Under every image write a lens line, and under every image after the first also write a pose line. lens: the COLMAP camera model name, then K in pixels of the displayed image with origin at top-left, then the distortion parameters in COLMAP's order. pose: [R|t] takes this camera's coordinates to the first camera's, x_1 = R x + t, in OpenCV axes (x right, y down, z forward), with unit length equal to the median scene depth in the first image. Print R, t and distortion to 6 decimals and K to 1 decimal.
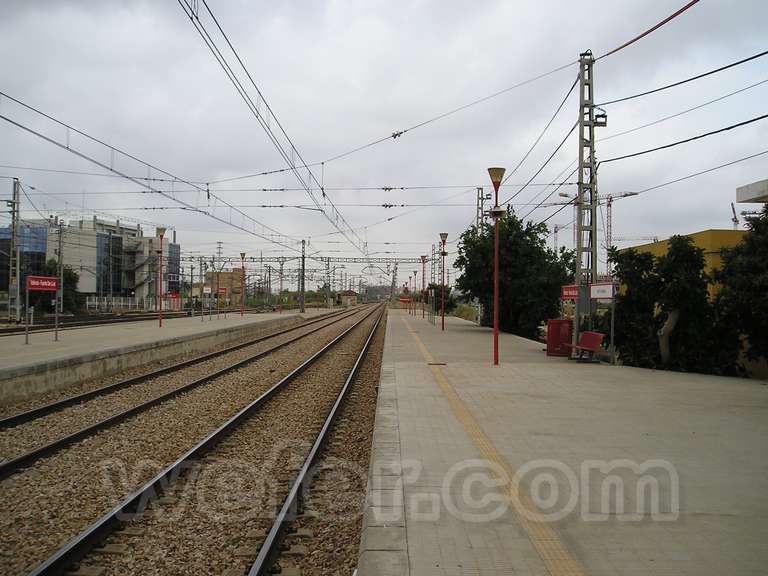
lens RADIAL K [[775.3, 0, 384.5], [0, 775.3, 286.8], [0, 0, 1]] dist [-0.093599, 0.000000]
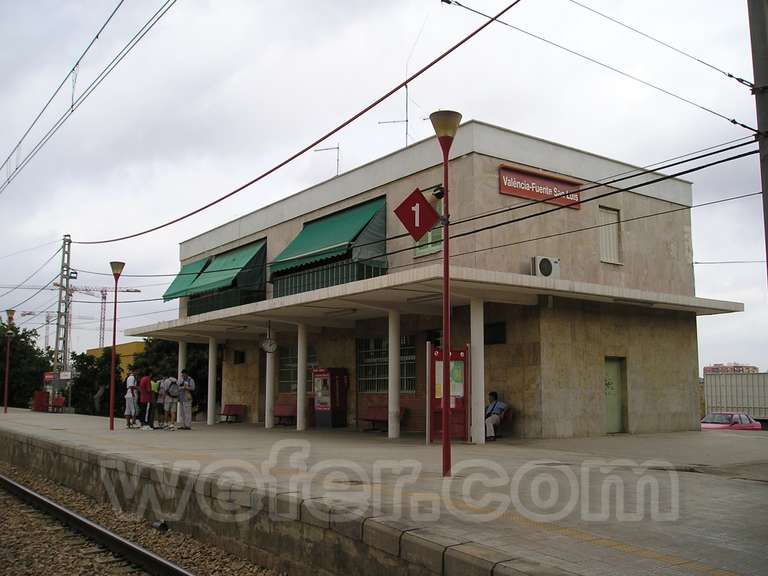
lens RADIAL K [[775.3, 0, 385.1], [0, 775.3, 288.1], [0, 0, 1]] dist [-0.093599, 0.000000]
pose [[0.803552, 0.068612, 0.591267, -0.163399], [0.000633, 0.993235, -0.116117, 0.008193], [-0.595234, 0.093680, 0.798073, -0.768563]]
